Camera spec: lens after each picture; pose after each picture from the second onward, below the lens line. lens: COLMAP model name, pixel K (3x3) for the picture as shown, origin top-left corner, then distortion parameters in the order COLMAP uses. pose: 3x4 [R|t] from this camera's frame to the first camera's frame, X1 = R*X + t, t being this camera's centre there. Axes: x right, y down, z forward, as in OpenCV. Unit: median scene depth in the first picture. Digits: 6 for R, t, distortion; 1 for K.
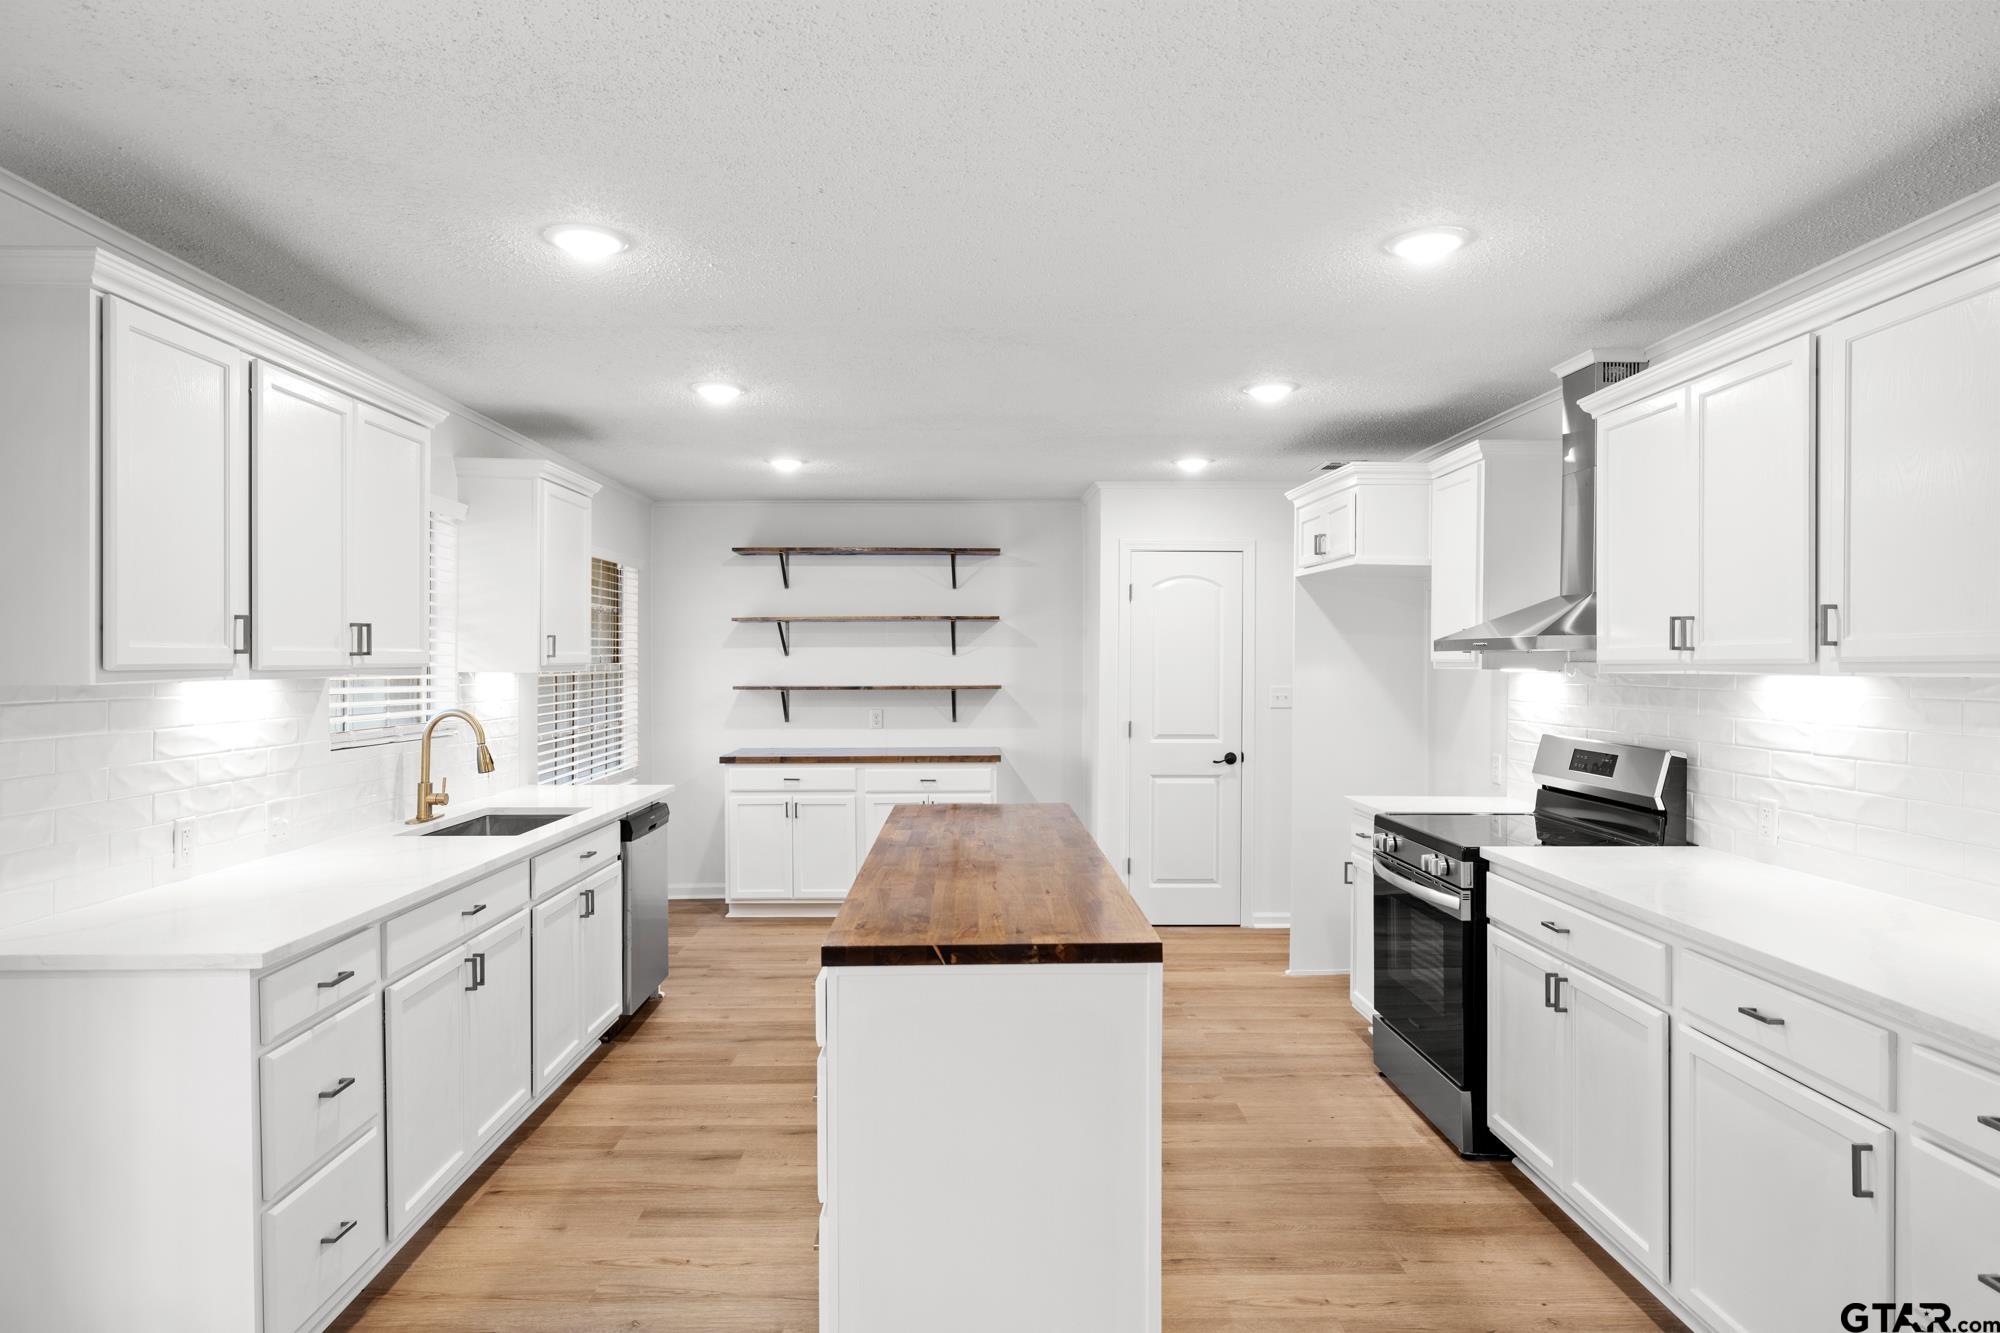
lens RADIAL K [[1195.7, 0, 950.2], [0, 1195.7, 673.3], [0, 0, 1]] dist [0.000496, -0.003223]
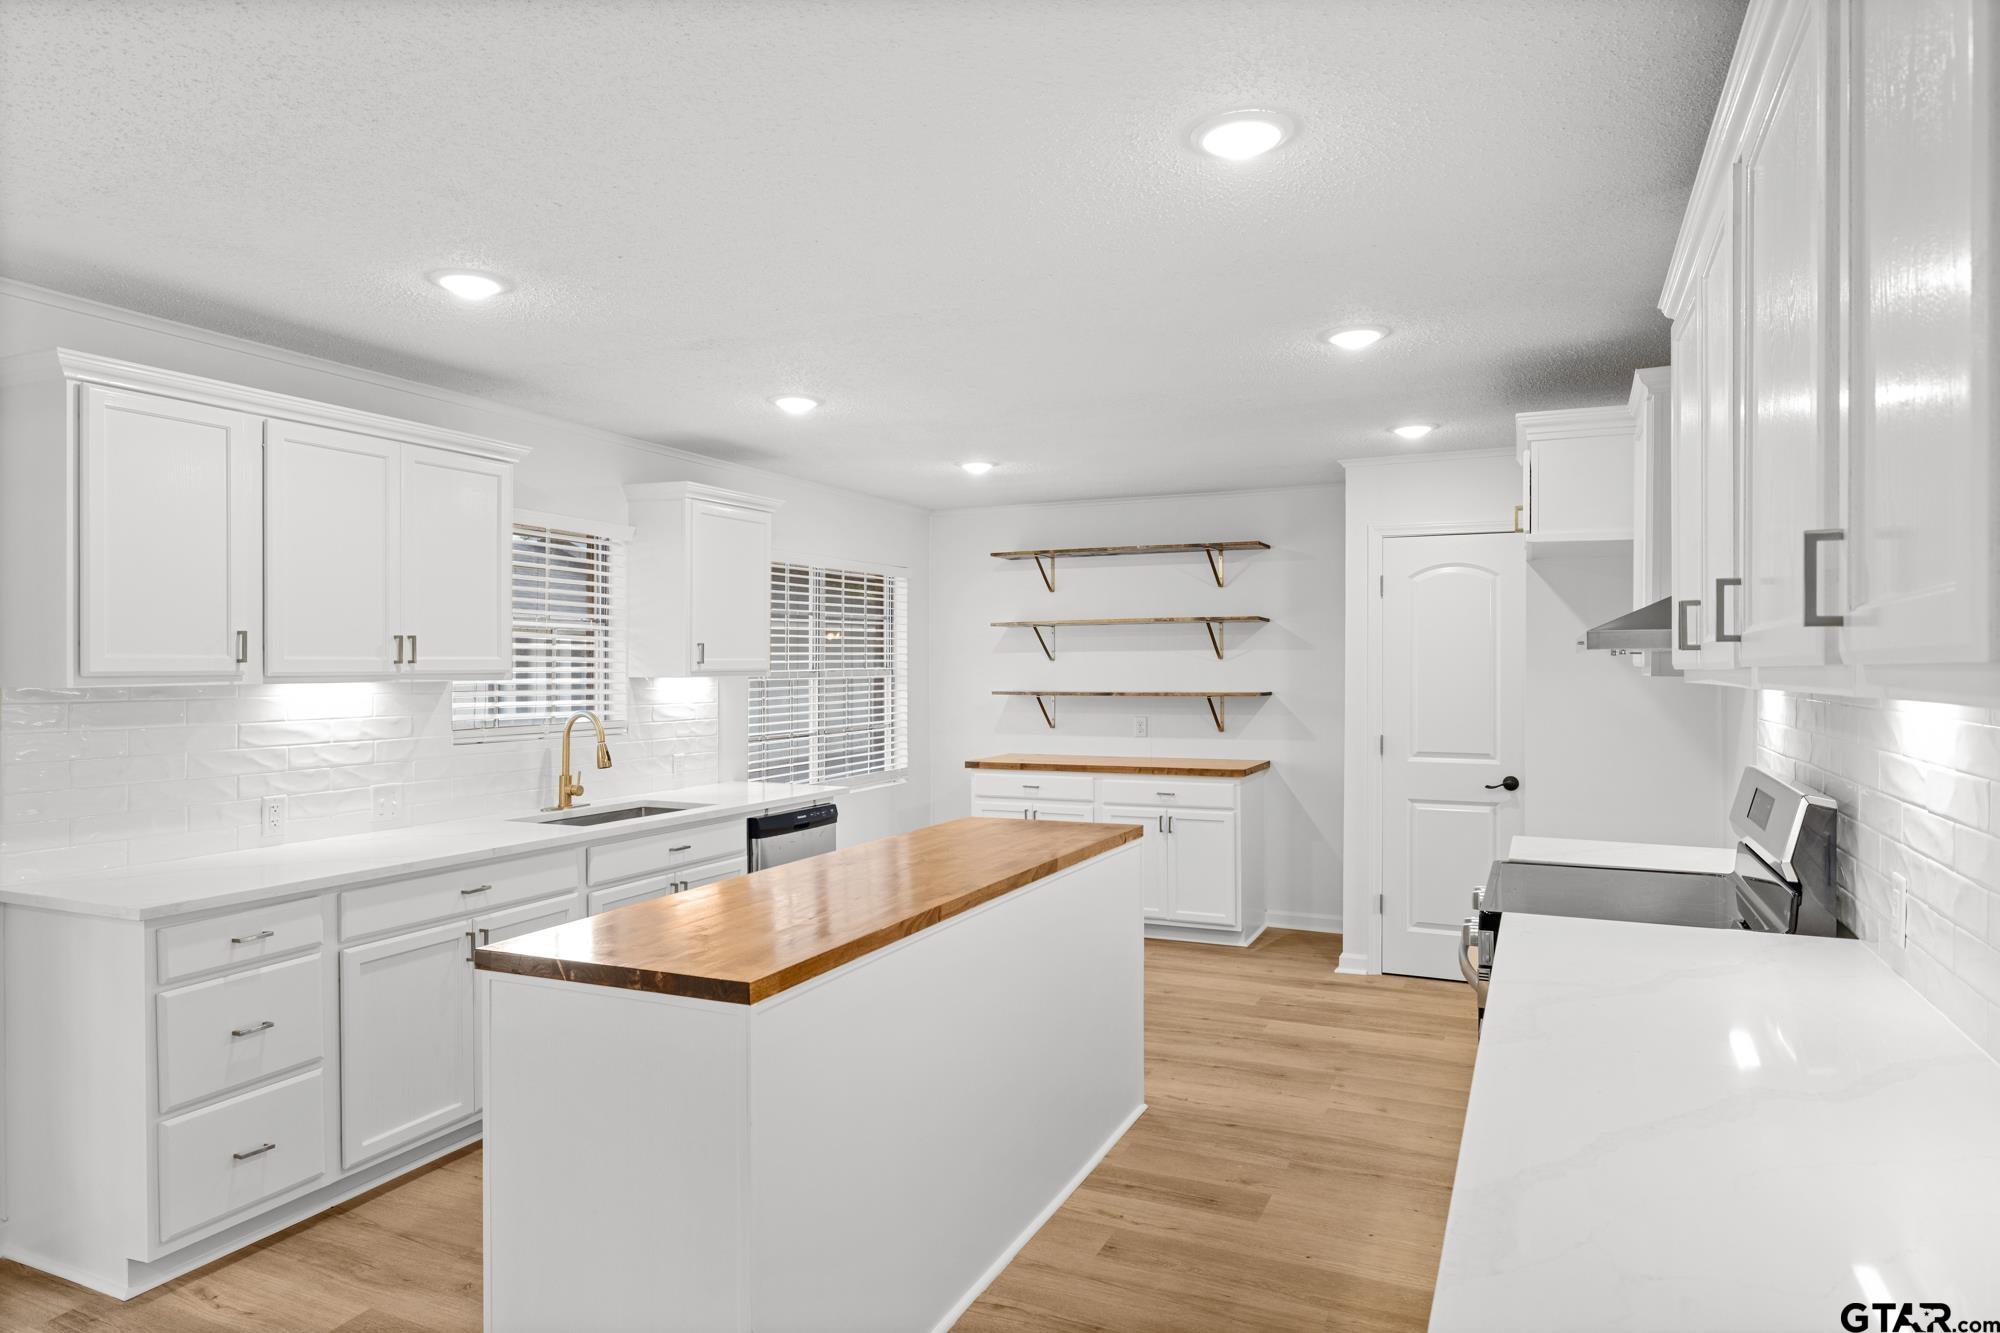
lens RADIAL K [[1195.7, 0, 948.4], [0, 1195.7, 668.1], [0, 0, 1]] dist [0.000496, -0.003223]
pose [[0.901146, -0.001407, -0.433513, 0.375374], [-0.002028, 0.999970, -0.007460, -0.001975], [0.433511, 0.007602, 0.901116, 0.138003]]
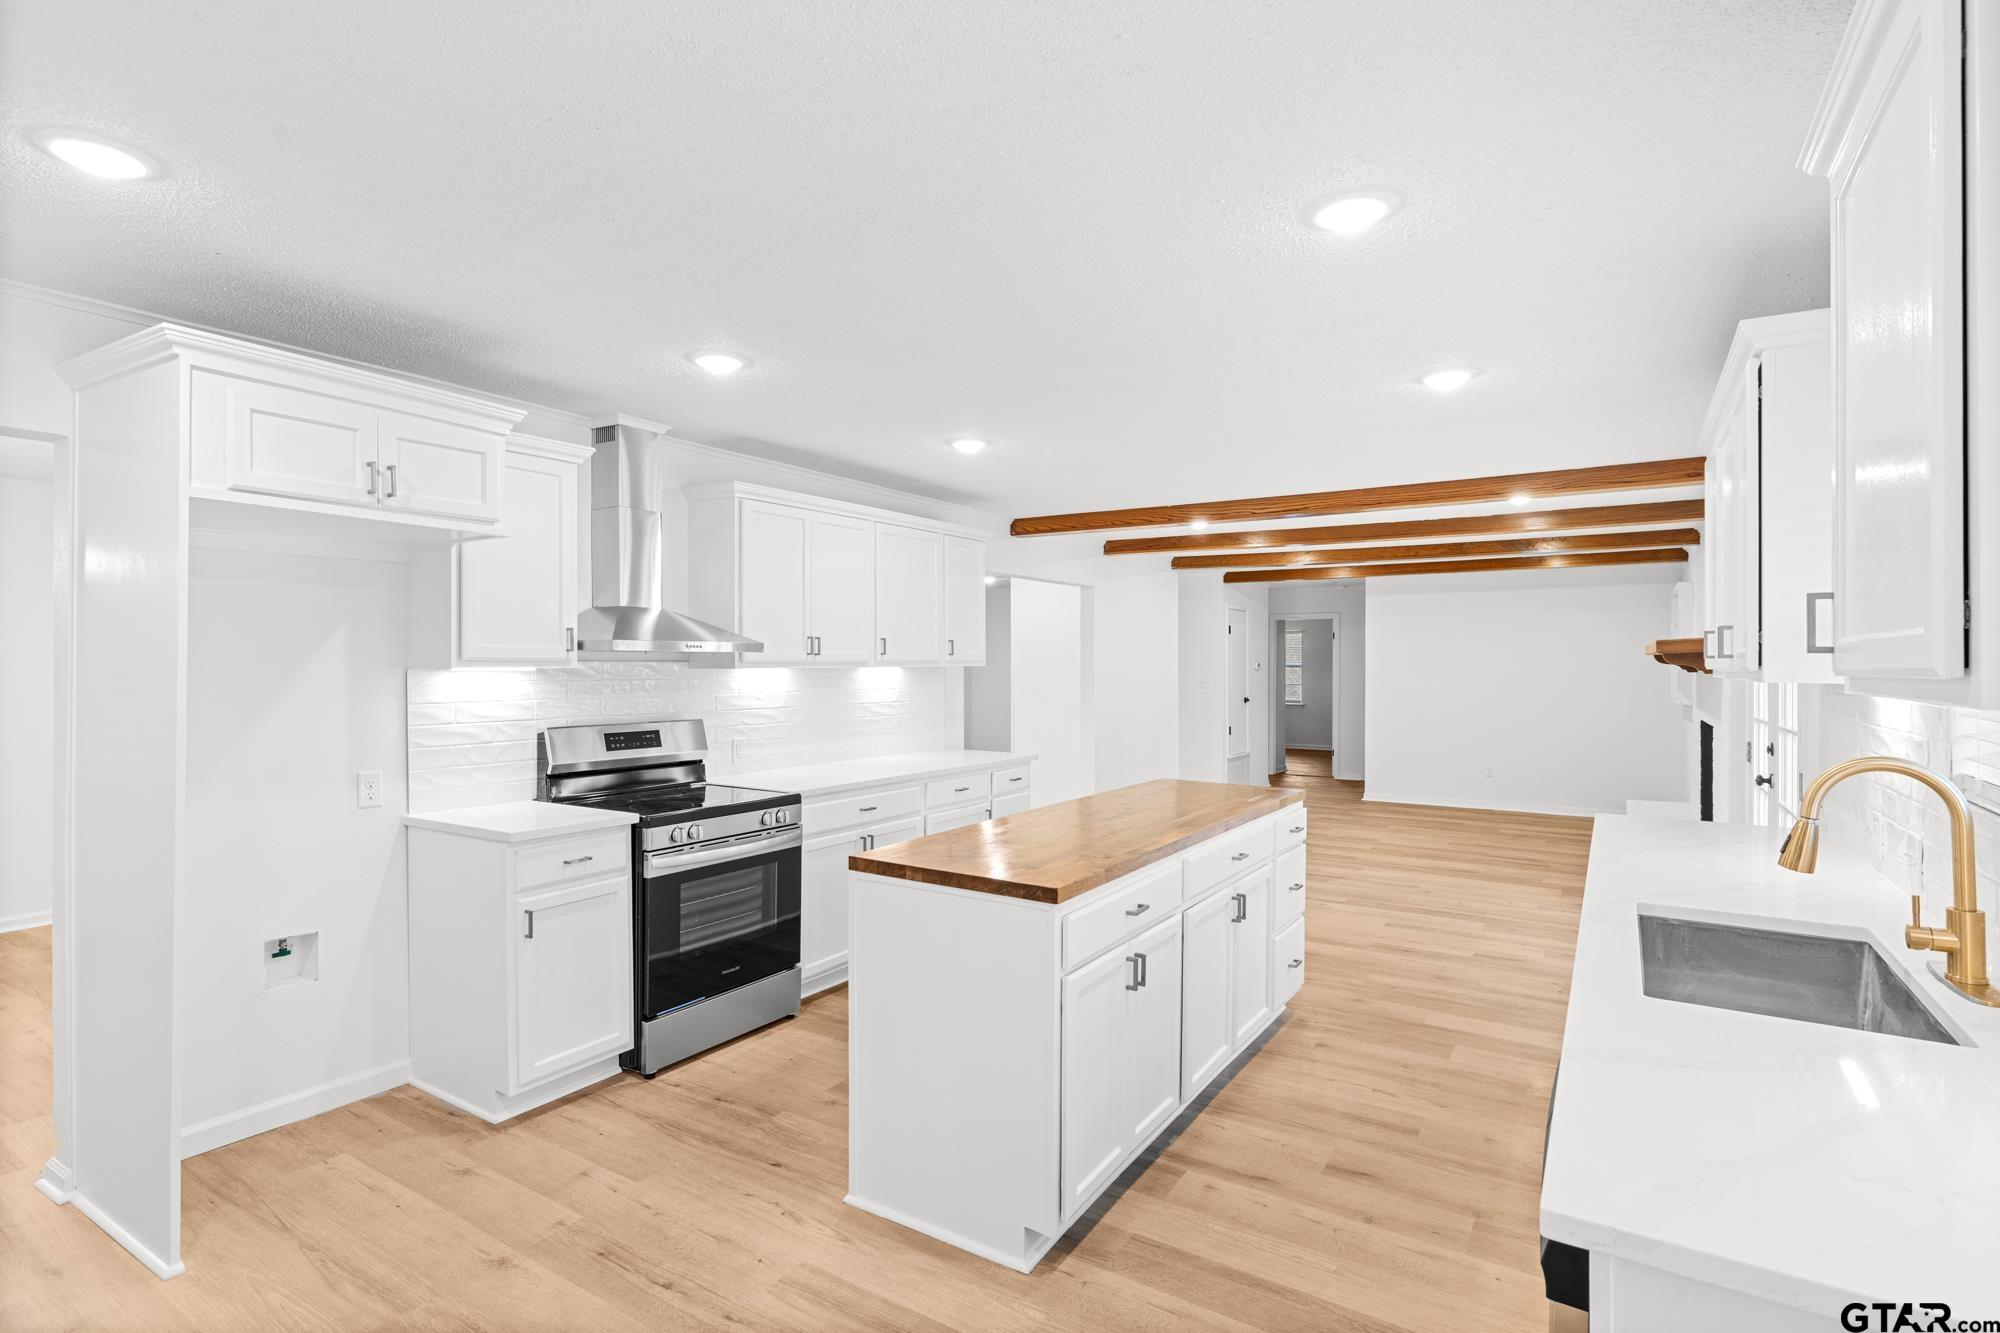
lens RADIAL K [[978.2, 0, 998.1], [0, 978.2, 662.4], [0, 0, 1]] dist [0.002190, 0.000200]
pose [[-0.855532, -0.005389, 0.517722, -0.304302], [0.000007, 0.999946, 0.010420, -0.017061], [-0.517750, 0.008919, -0.855486, 1.546799]]
